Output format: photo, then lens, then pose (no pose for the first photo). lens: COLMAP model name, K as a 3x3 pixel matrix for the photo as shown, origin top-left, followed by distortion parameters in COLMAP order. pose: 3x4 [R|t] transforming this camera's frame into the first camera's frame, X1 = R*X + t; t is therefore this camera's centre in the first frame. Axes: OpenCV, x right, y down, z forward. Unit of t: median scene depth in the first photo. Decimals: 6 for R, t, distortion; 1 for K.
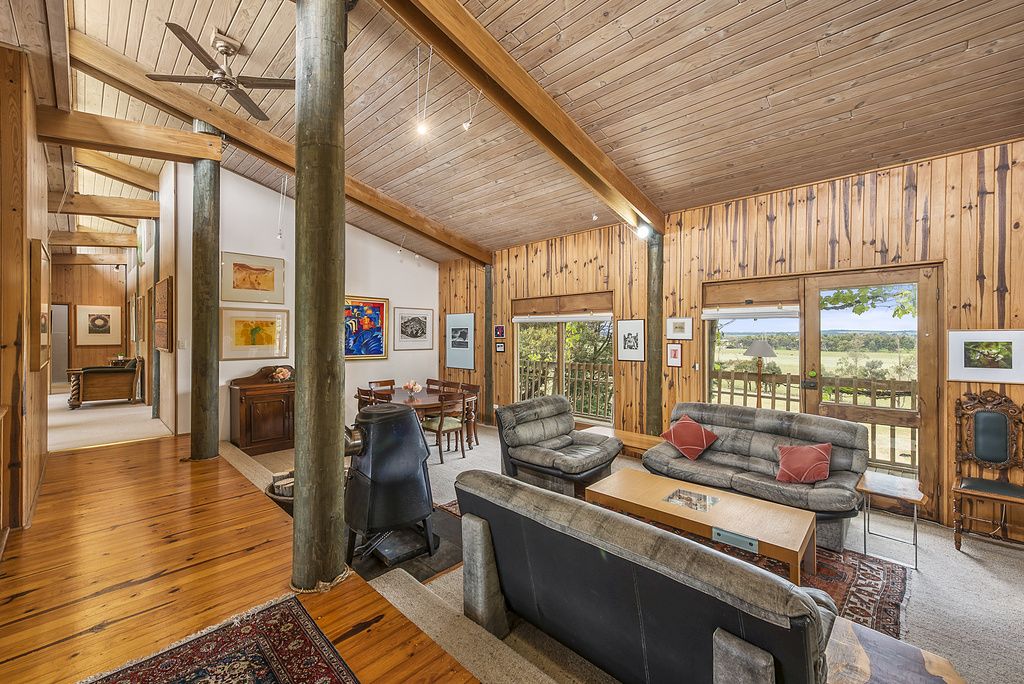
lens RADIAL K [[406.8, 0, 507.5], [0, 406.8, 342.1], [0, 0, 1]] dist [0.008849, -0.000184]
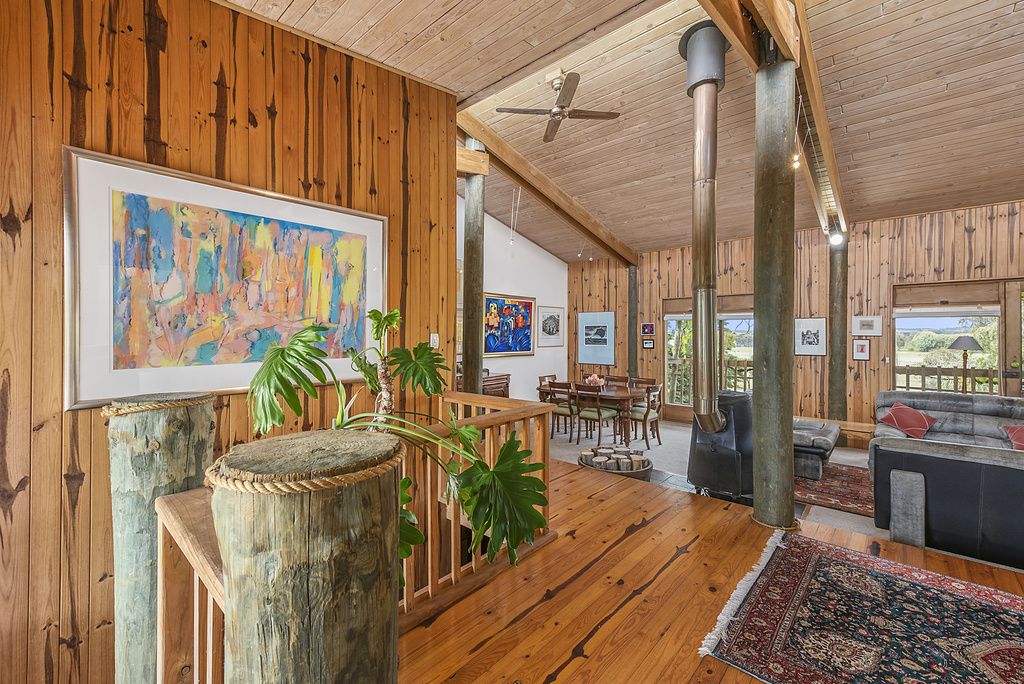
lens RADIAL K [[425.7, 0, 509.6], [0, 425.7, 336.8], [0, 0, 1]] dist [0.008062, -0.000304]
pose [[0.999330, -0.001737, 0.036569, -0.571012], [0.002074, 0.999956, -0.009183, 0.005013], [-0.036552, 0.009252, 0.999289, -0.129925]]
